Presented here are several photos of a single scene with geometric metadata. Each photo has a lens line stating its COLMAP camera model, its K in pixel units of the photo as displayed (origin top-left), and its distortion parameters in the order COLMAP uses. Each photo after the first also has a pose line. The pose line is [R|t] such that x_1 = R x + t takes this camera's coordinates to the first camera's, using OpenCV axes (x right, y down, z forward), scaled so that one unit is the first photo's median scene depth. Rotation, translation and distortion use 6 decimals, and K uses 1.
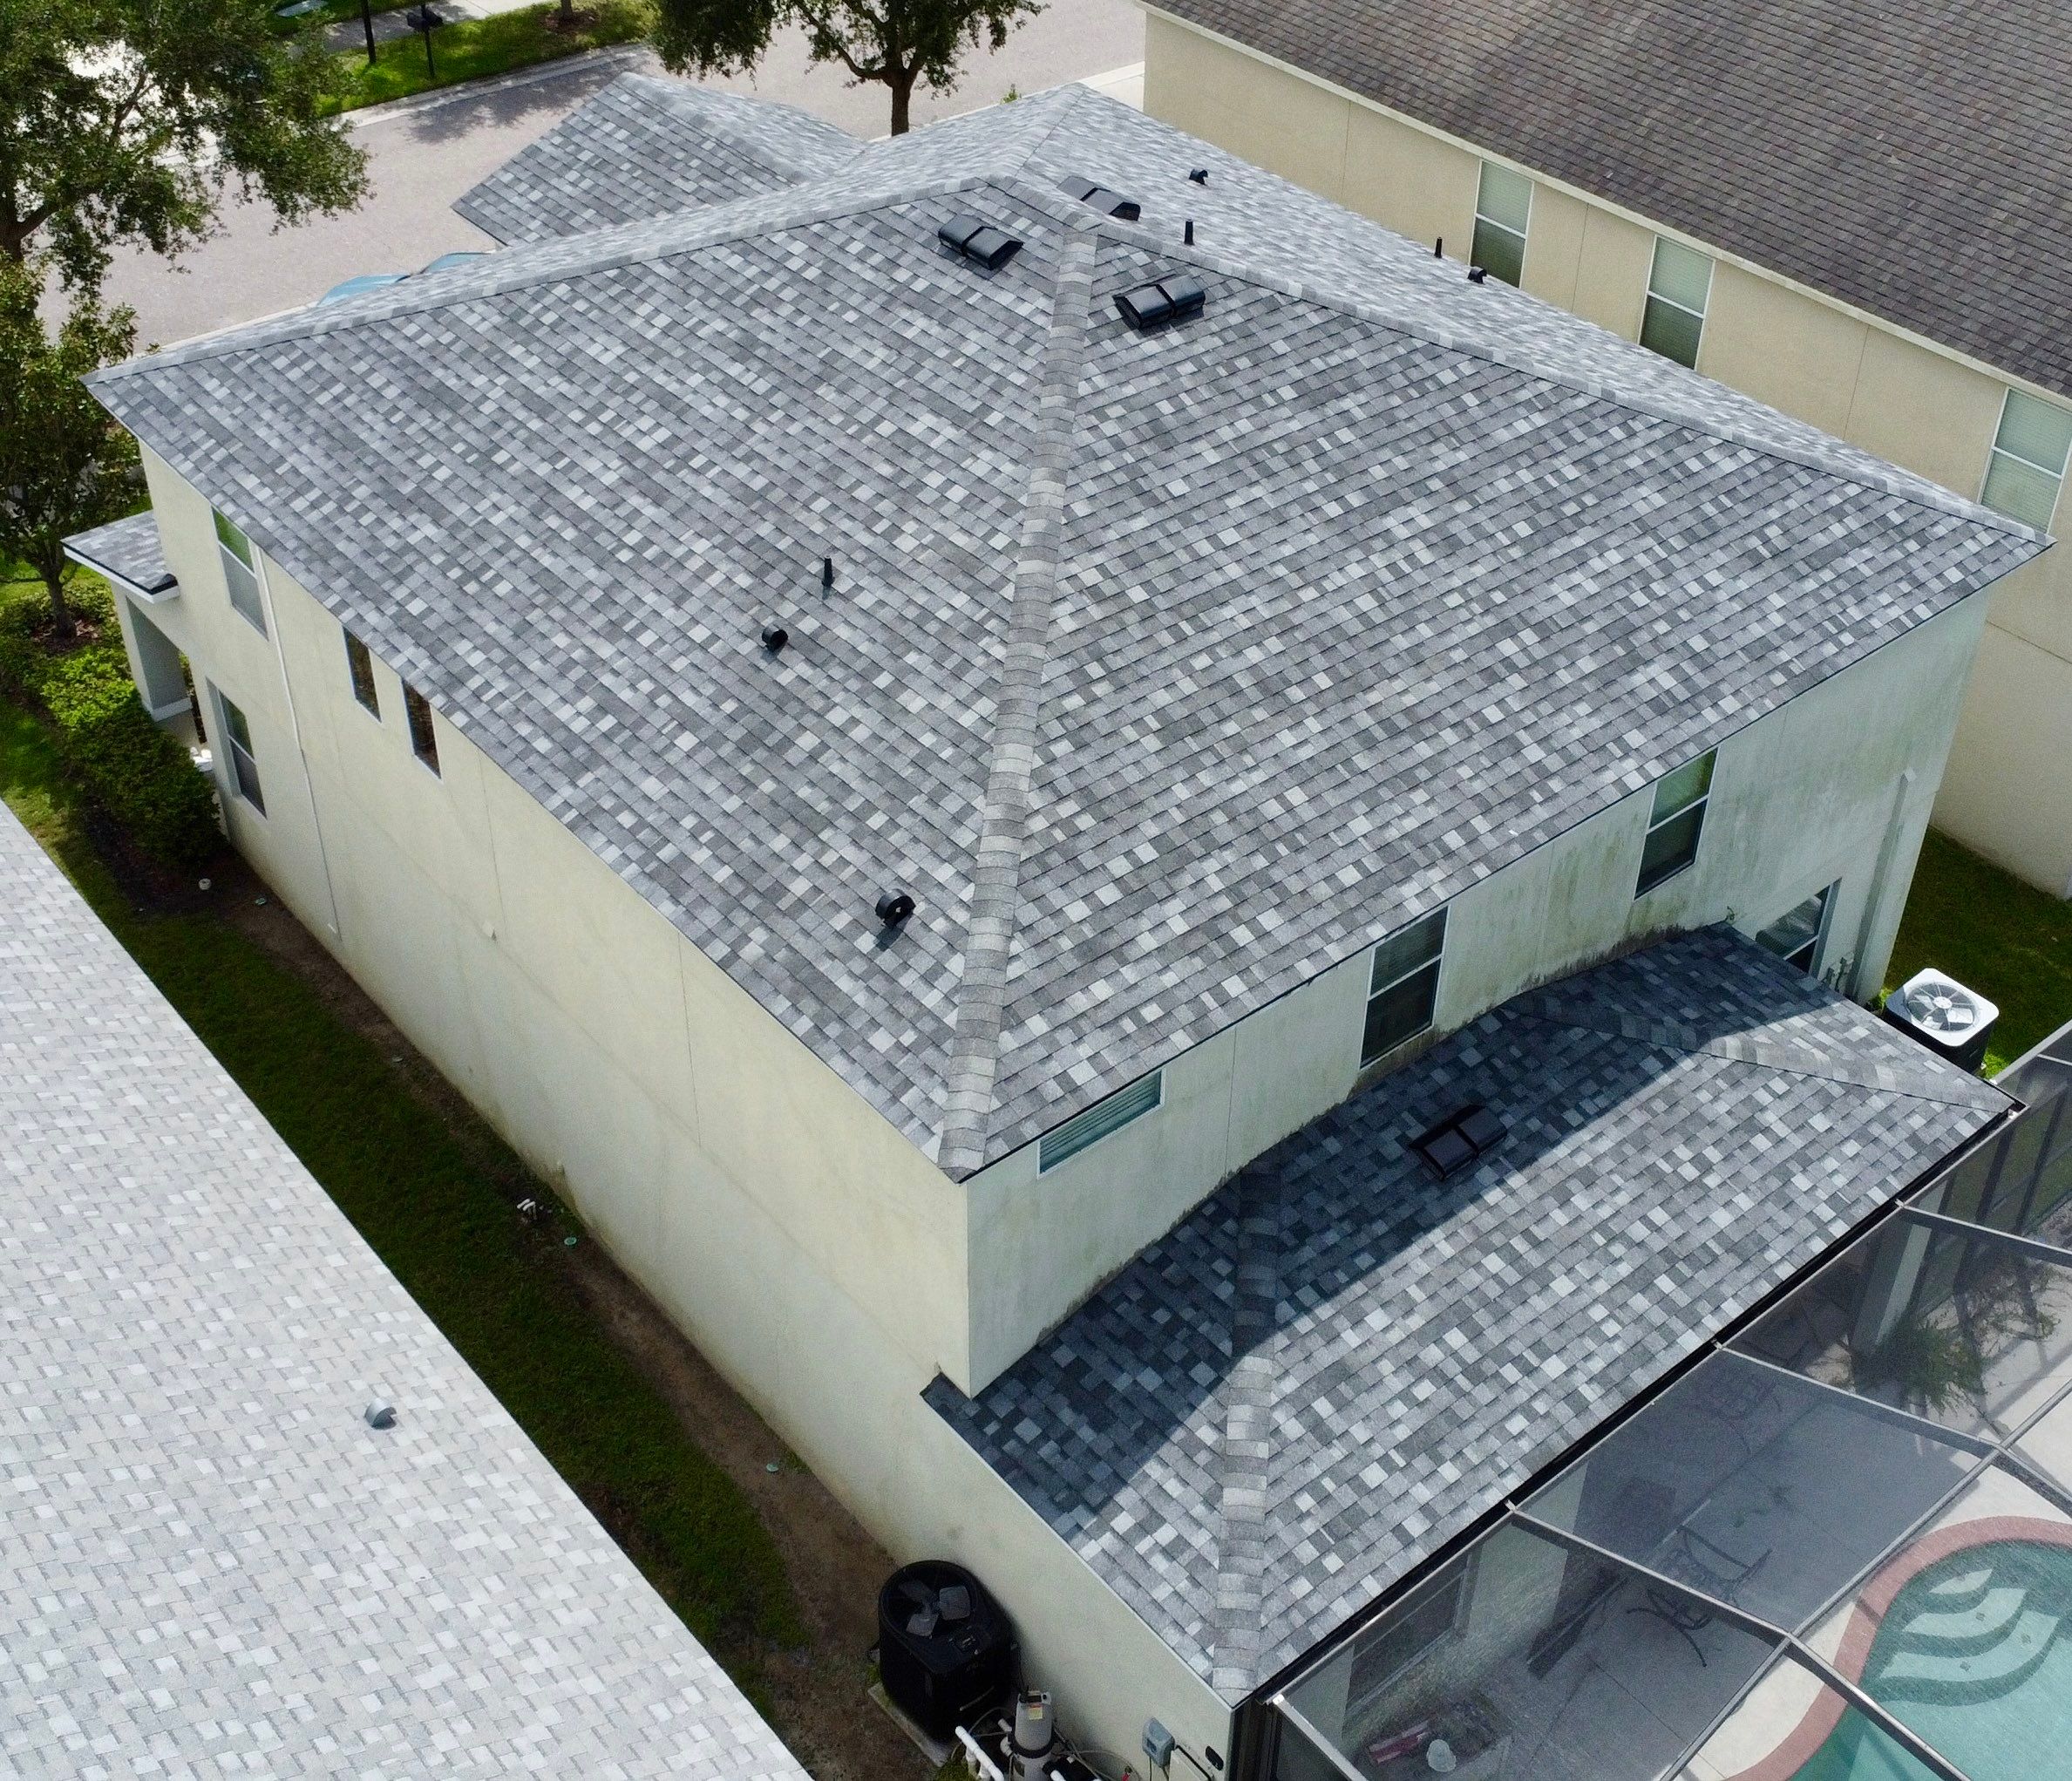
lens RADIAL K [[2538.4, 0, 1123.8], [0, 2538.4, 791.3], [0, 0, 1]] dist [-0.036629, 0.104020]
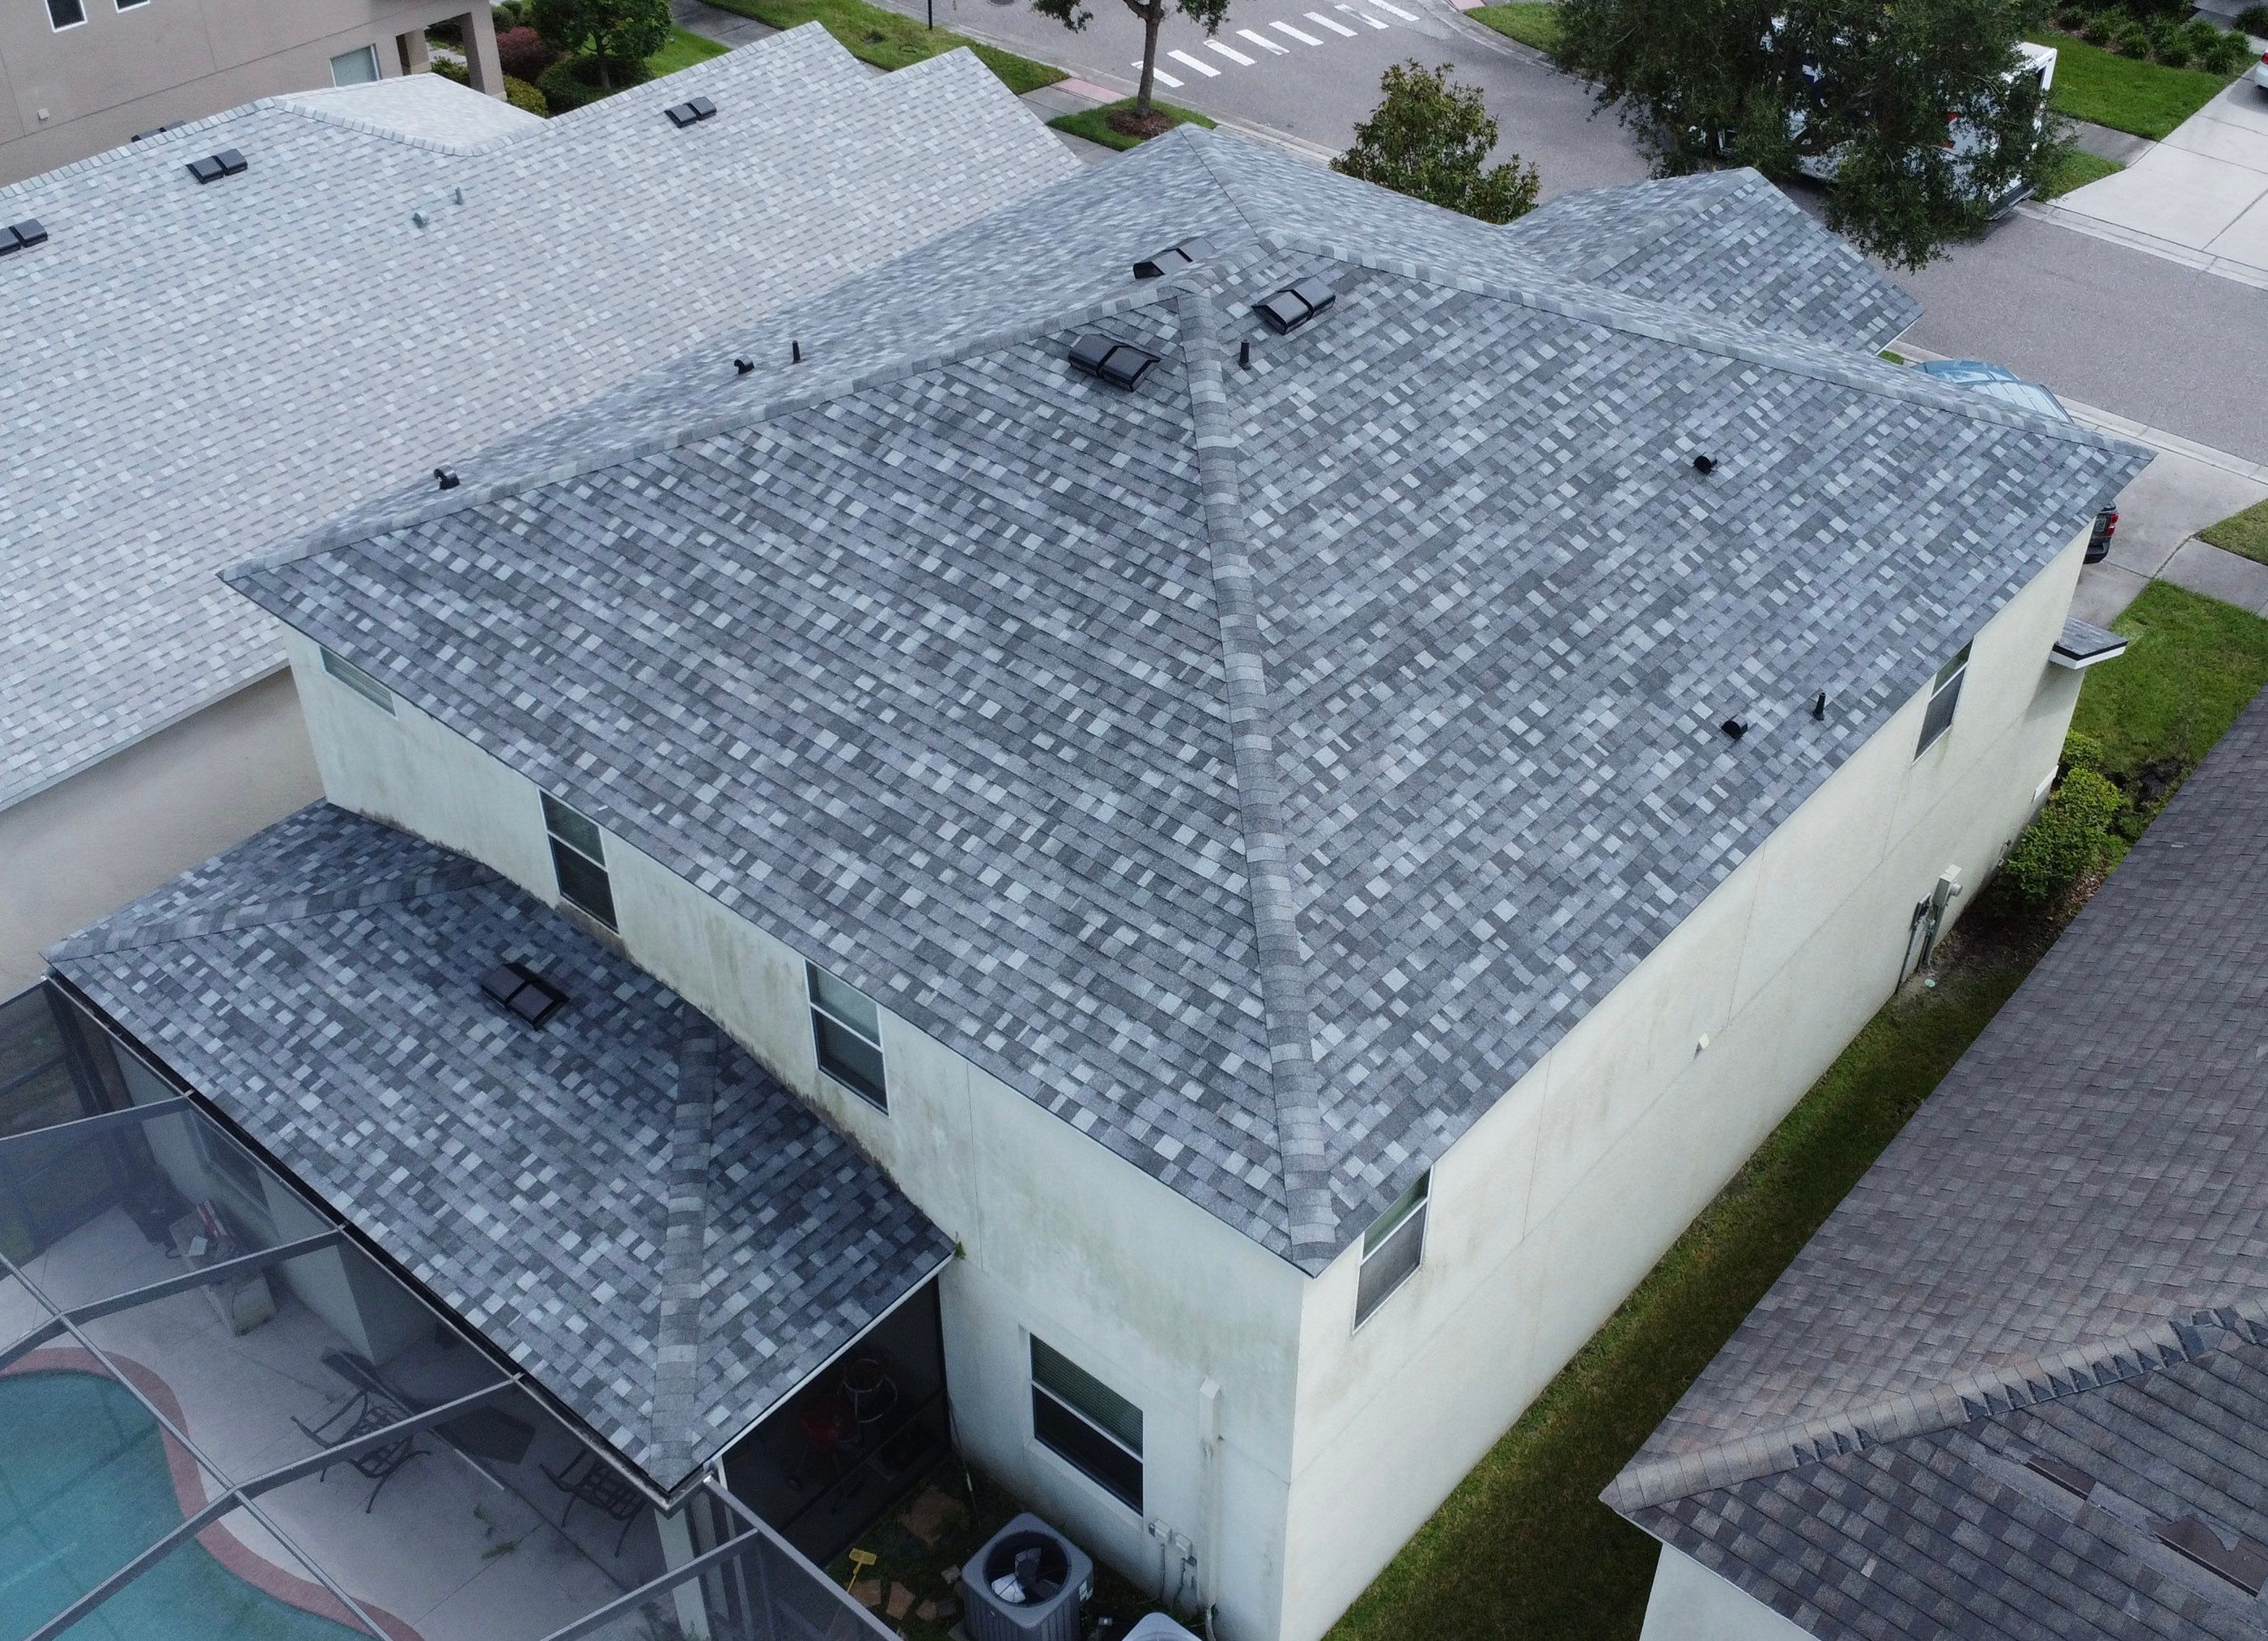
lens RADIAL K [[2360.0, 0, 1170.6], [0, 2360.0, 802.0], [0, 0, 1]] dist [-0.025735, 0.022246]
pose [[0.152153, 0.592652, -0.790957, 0.917982], [-0.593607, 0.694656, 0.406306, -0.495423], [0.790241, 0.407697, 0.457496, 0.699585]]
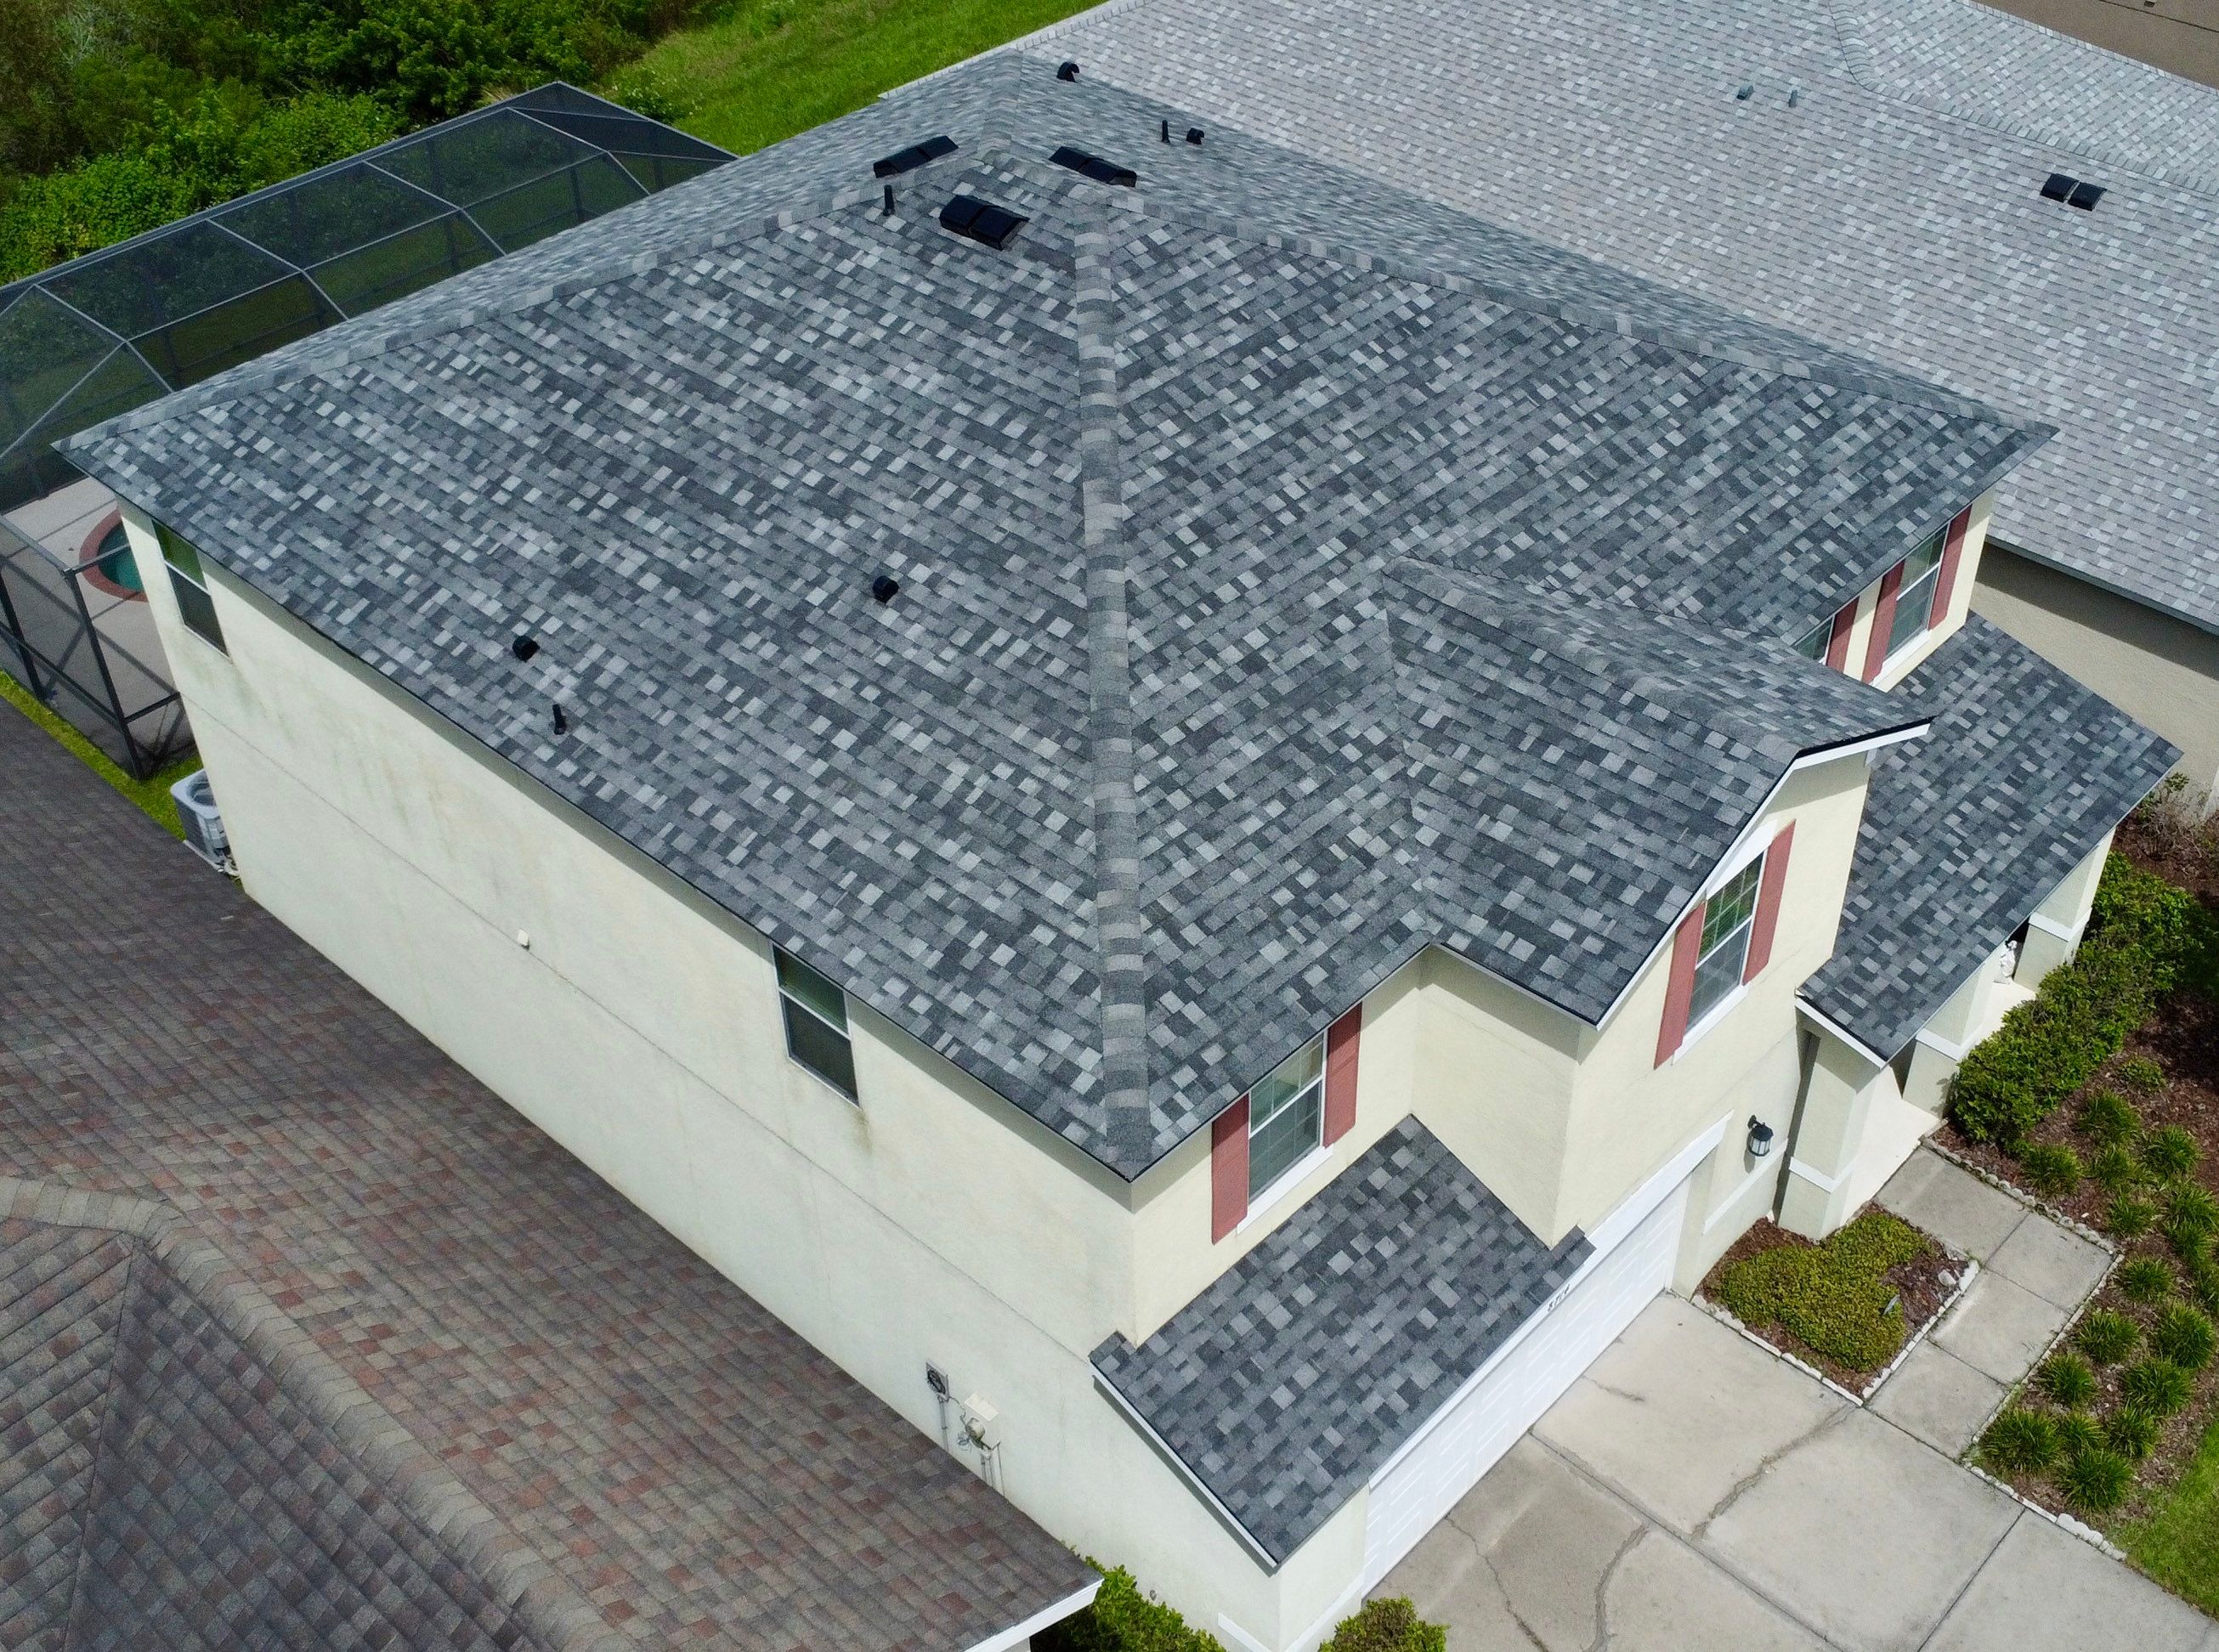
lens RADIAL K [[2467.3, 0, 1162.1], [0, 2467.3, 833.0], [0, 0, 1]] dist [-0.025680, 0.024419]
pose [[-0.993273, 0.056213, -0.101235, 0.034073], [-0.084704, 0.243382, 0.966225, -1.212024], [0.078954, 0.968300, -0.236984, 1.625654]]
